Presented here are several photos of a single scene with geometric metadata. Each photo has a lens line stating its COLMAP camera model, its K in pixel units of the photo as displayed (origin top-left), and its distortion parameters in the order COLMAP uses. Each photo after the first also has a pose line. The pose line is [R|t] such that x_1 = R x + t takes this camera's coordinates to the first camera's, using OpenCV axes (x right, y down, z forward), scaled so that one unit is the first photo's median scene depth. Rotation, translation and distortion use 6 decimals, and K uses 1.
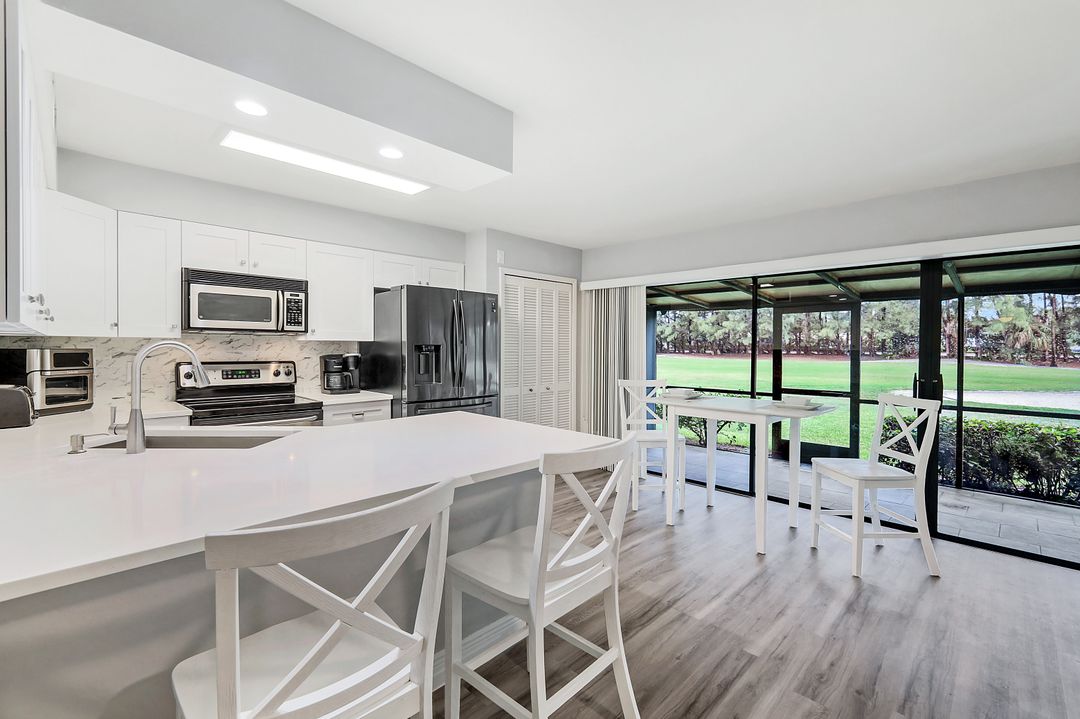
lens RADIAL K [[470.0, 0, 546.9], [0, 470.0, 356.1], [0, 0, 1]] dist [0.001699, -0.000755]
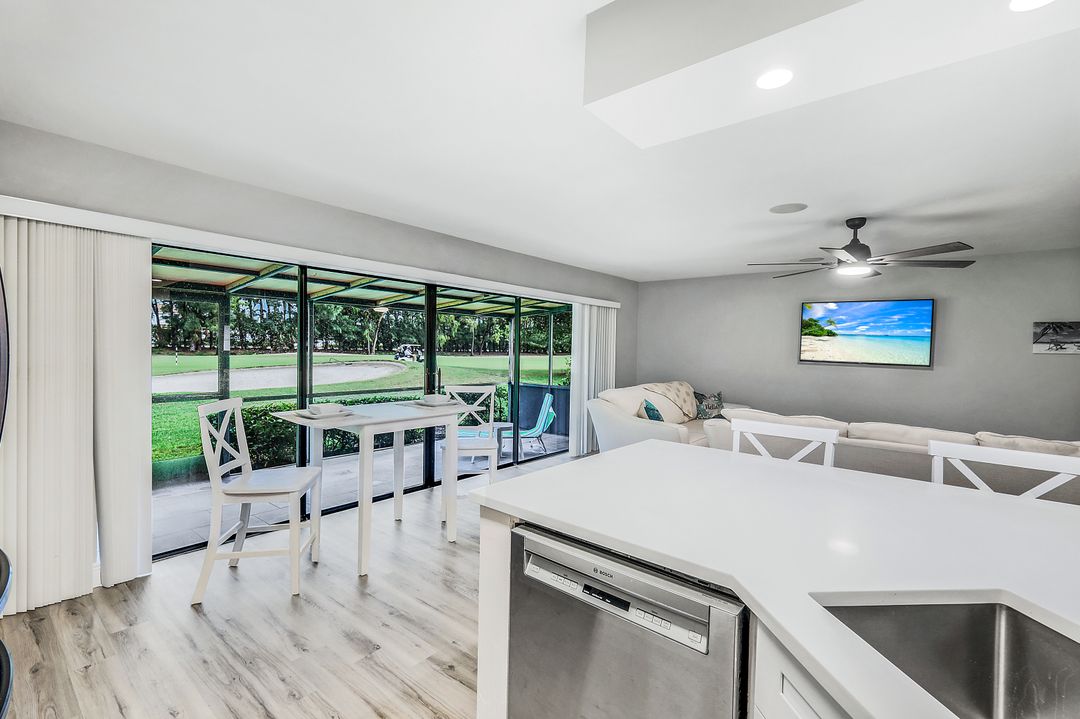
lens RADIAL K [[470.0, 0, 540.7], [0, 470.0, 352.8], [0, 0, 1]] dist [0.001699, -0.000755]
pose [[-0.098161, -0.020111, 0.994967, -0.386602], [0.001284, 0.999792, 0.020335, -0.026586], [-0.995170, 0.003273, -0.098115, 0.575849]]
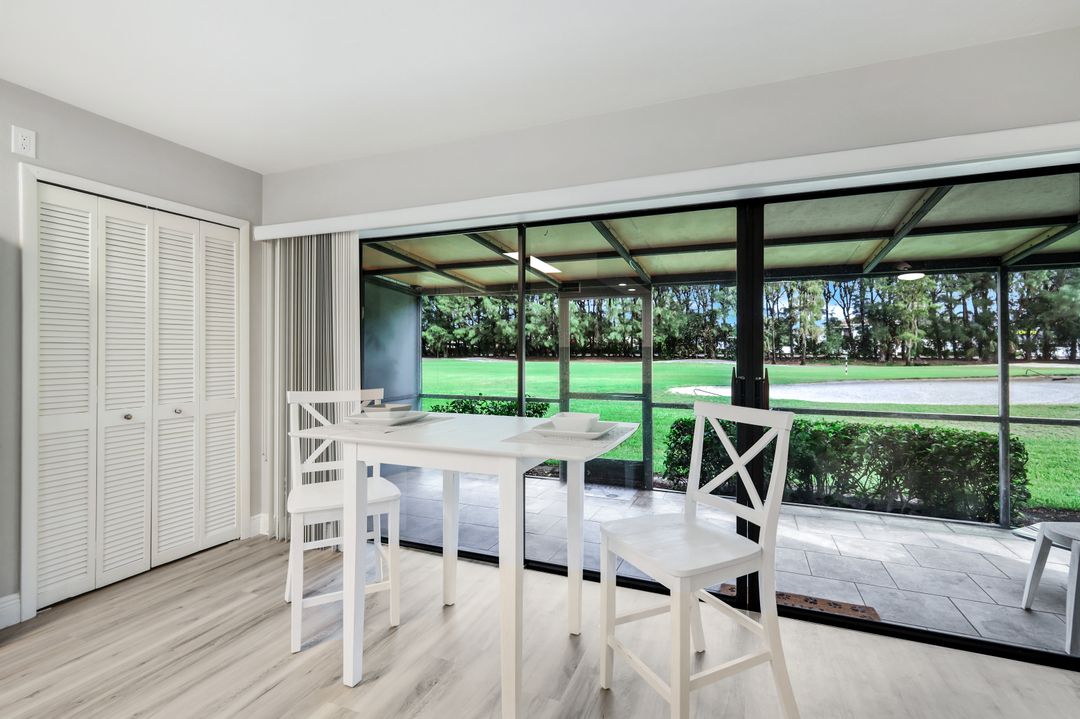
lens RADIAL K [[489.6, 0, 543.8], [0, 489.6, 352.2], [0, 0, 1]] dist [0.000550, 0.000316]
pose [[0.924228, -0.005611, 0.381799, 0.176159], [0.012105, 0.999820, -0.014610, 0.013921], [-0.381648, 0.018125, 0.924130, 0.305137]]
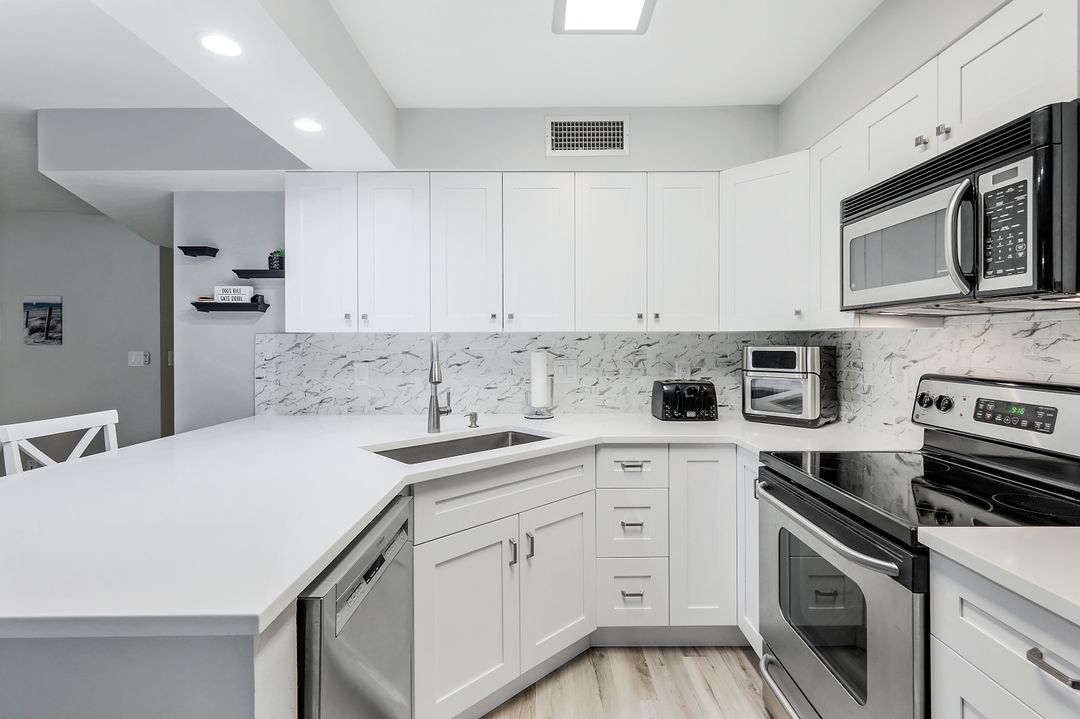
lens RADIAL K [[505.7, 0, 543.4], [0, 505.7, 343.7], [0, 0, 1]] dist [0.001117, -0.000549]
pose [[-0.709603, -0.000308, -0.704602, -0.063329], [-0.014884, 0.999783, 0.014552, -0.014123], [0.704444, 0.020814, -0.709454, 0.718519]]
